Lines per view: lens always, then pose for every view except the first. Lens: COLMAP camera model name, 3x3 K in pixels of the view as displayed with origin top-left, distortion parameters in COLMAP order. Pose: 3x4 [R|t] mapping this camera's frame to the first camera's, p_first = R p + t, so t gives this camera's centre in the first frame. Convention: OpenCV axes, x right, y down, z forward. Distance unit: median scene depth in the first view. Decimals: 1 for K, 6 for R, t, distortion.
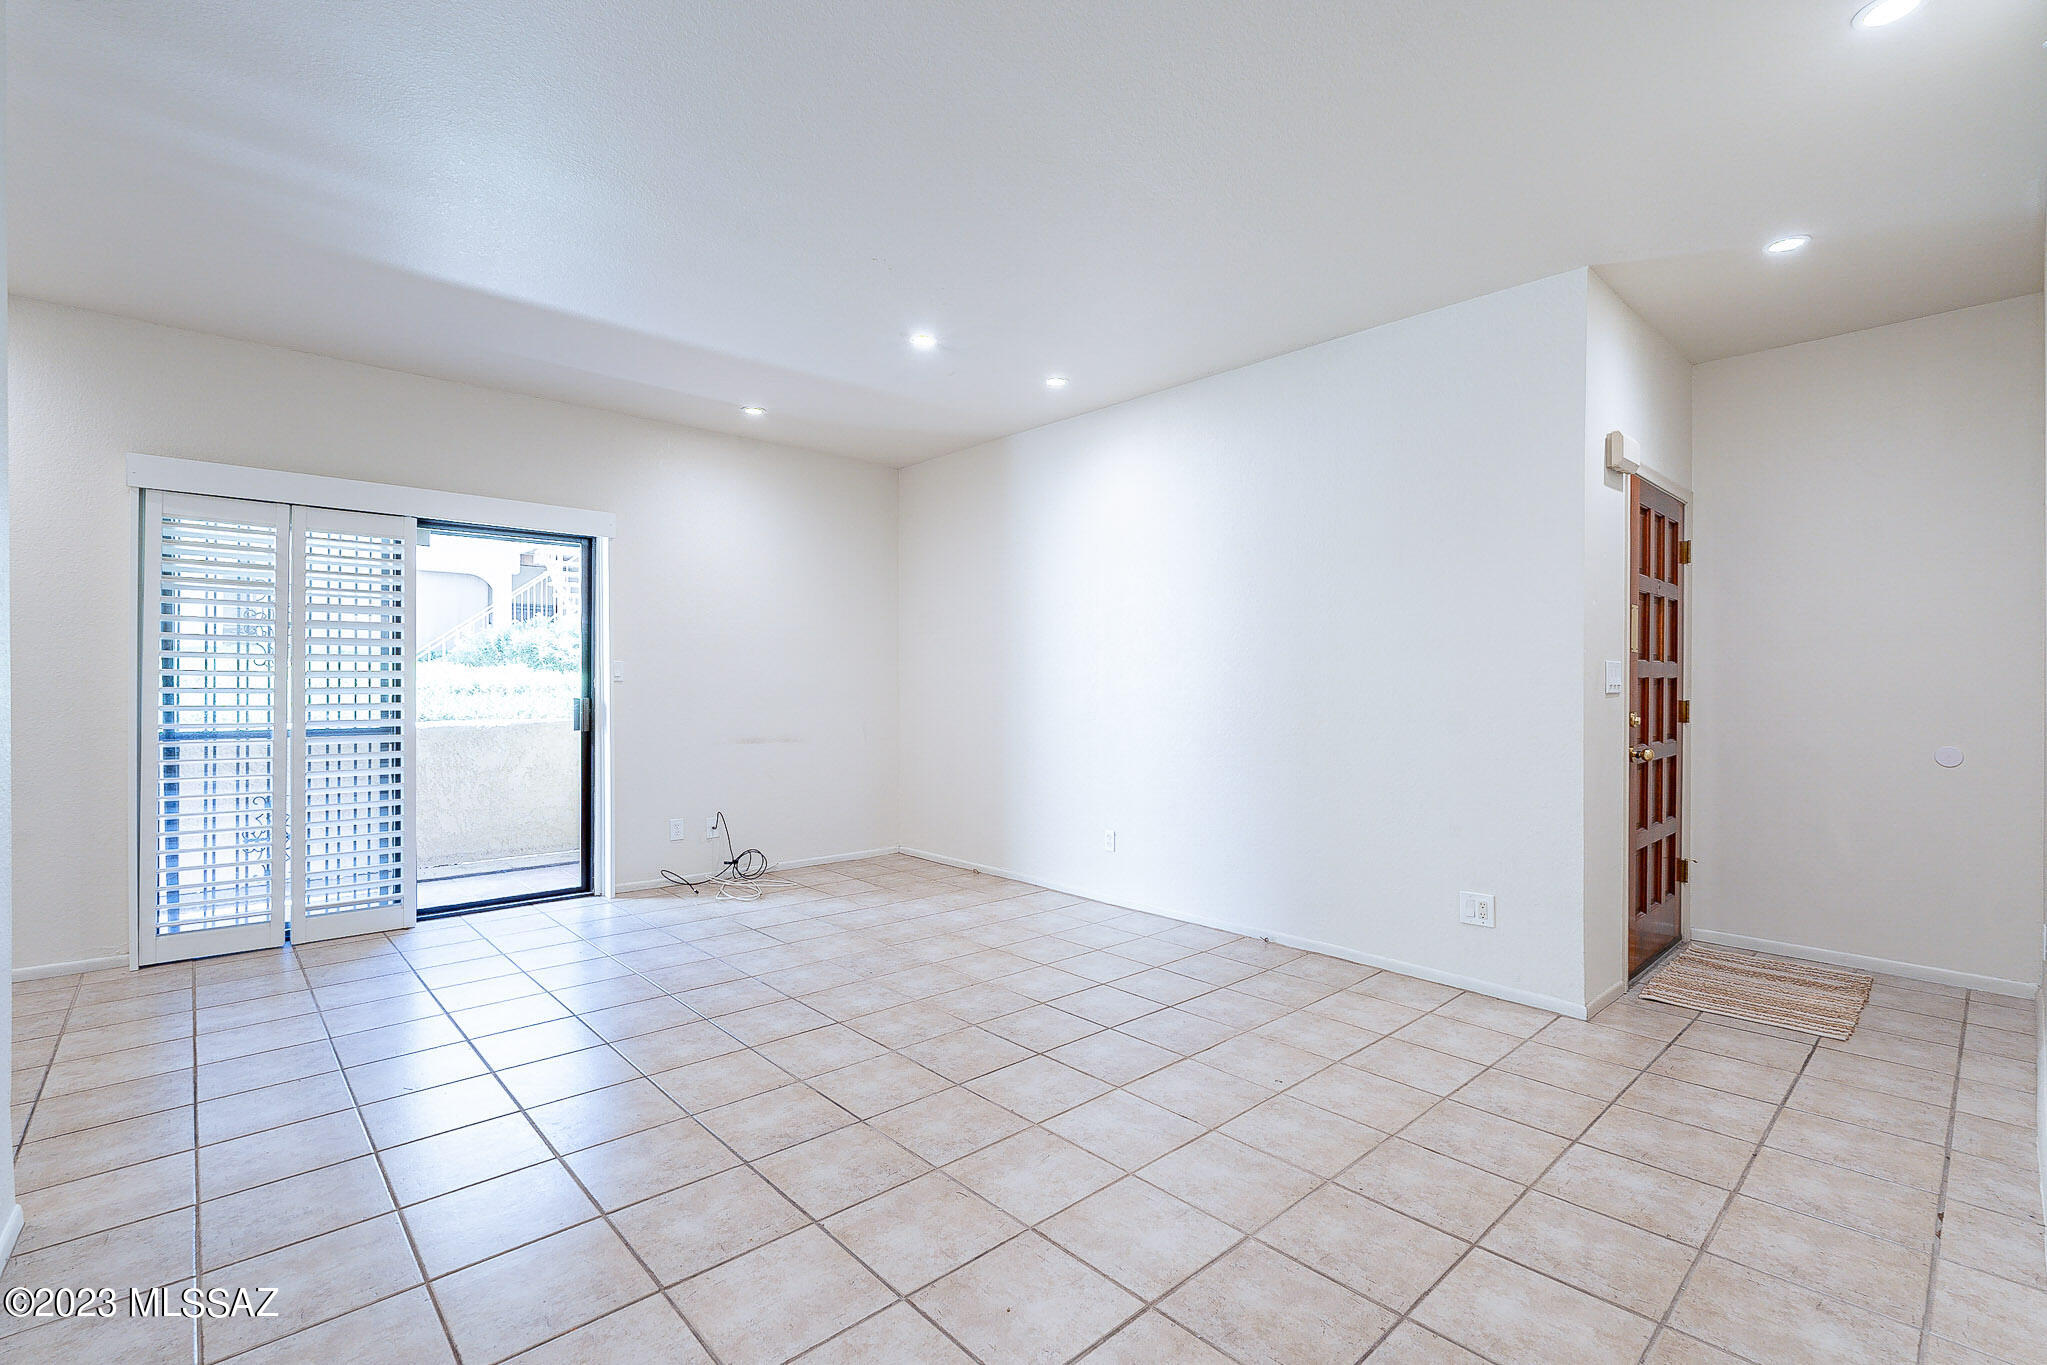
lens RADIAL K [[909.6, 0, 1015.6], [0, 909.6, 690.1], [0, 0, 1]] dist [0.000027, 0.000520]
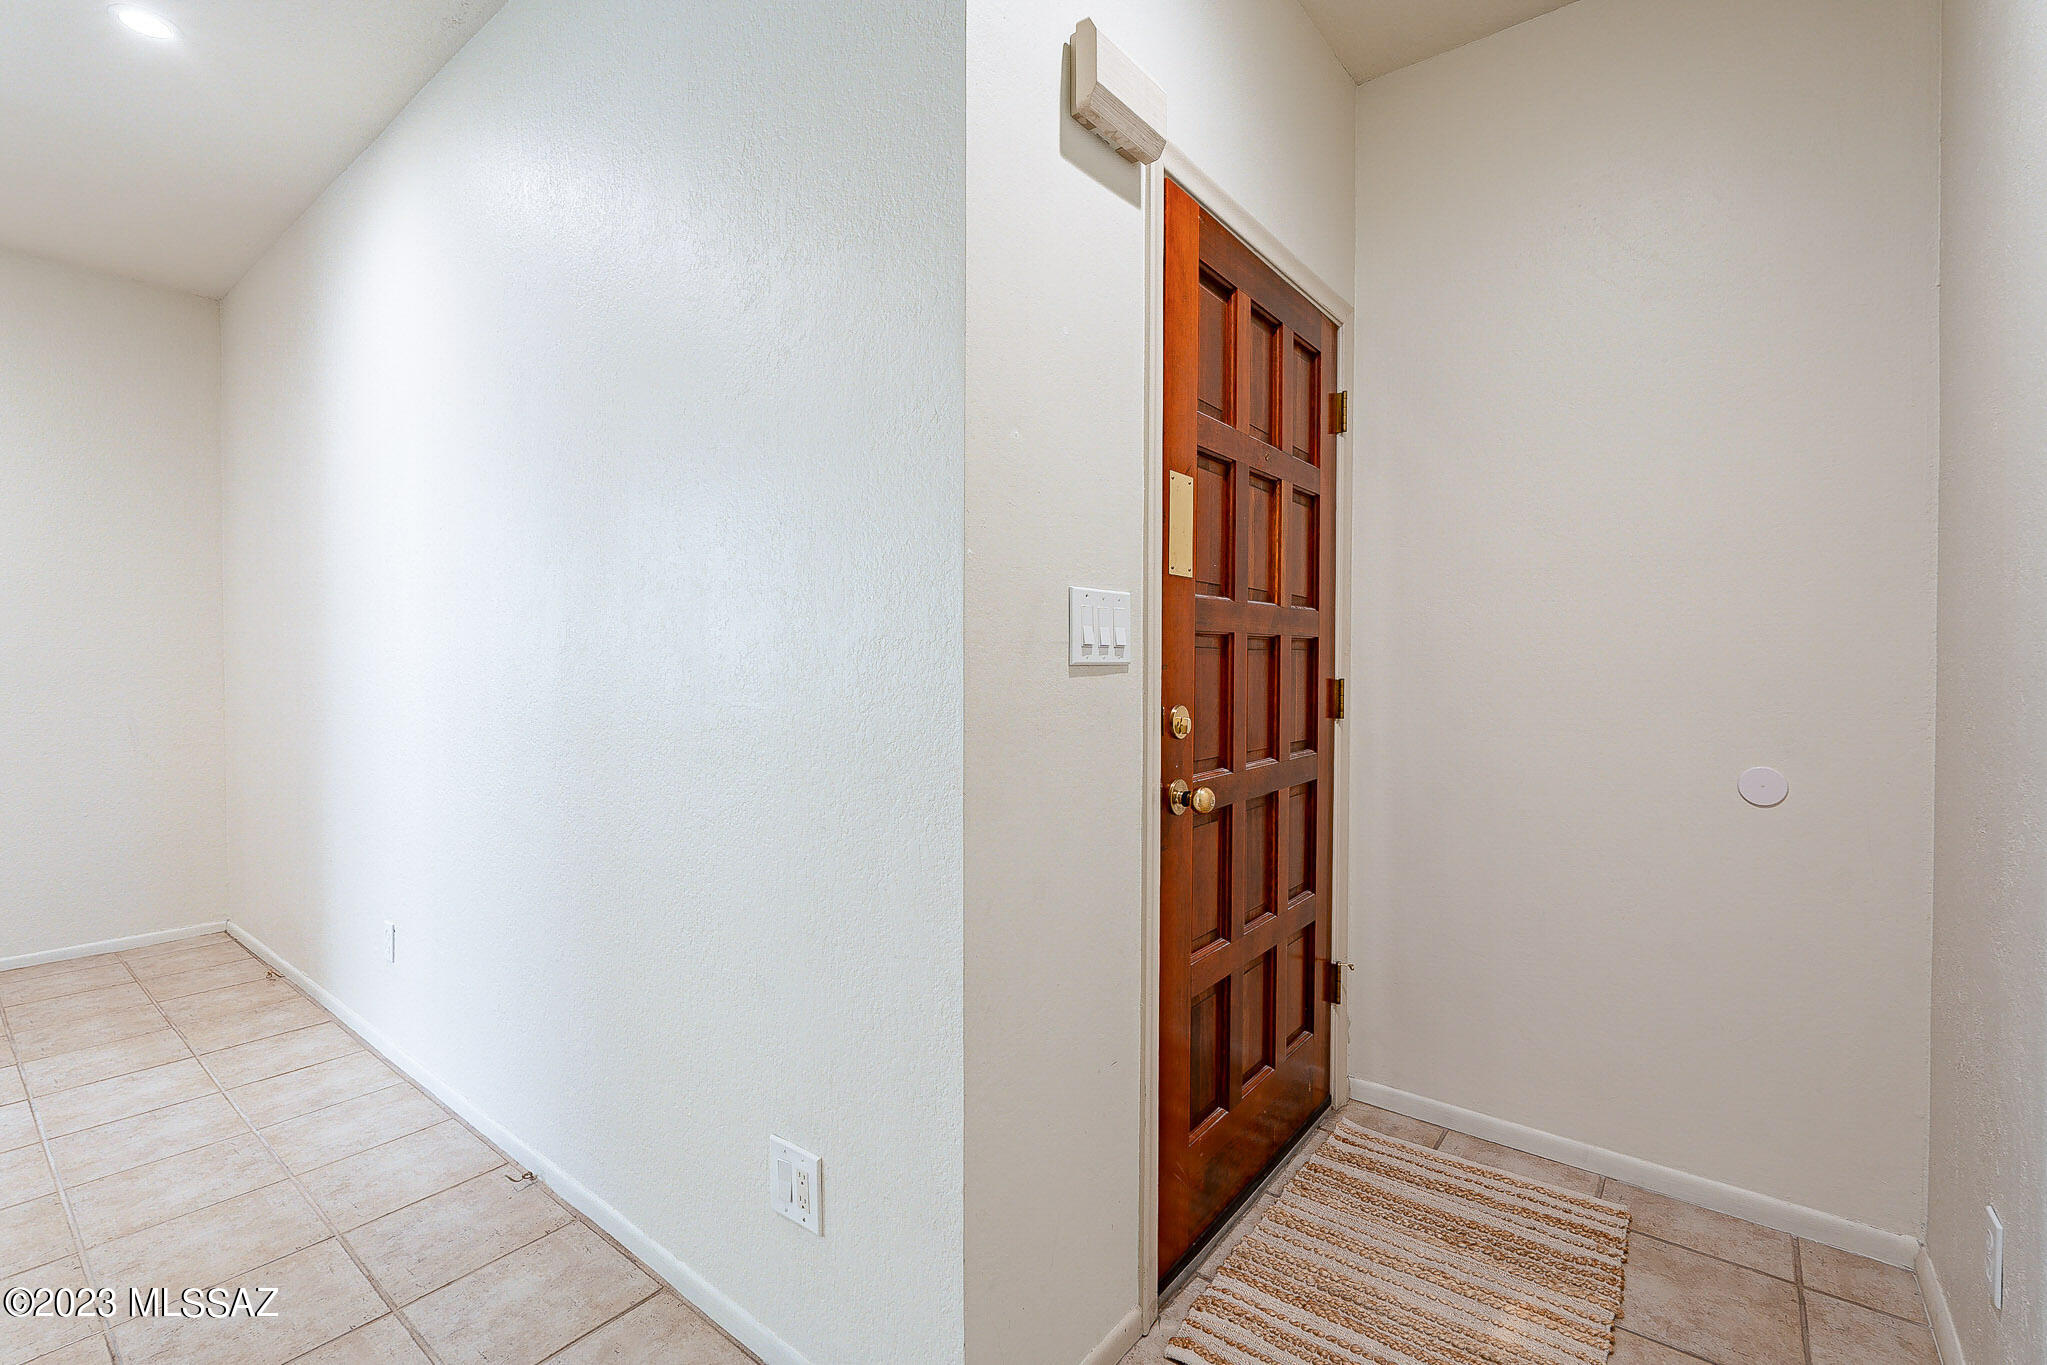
lens RADIAL K [[907.8, 0, 1018.2], [0, 907.8, 680.0], [0, 0, 1]] dist [-0.005157, -0.000948]
pose [[0.987249, -0.005408, 0.159089, 0.473599], [0.002889, 0.999867, 0.016065, 0.002791], [-0.159155, -0.015400, 0.987133, 0.503282]]
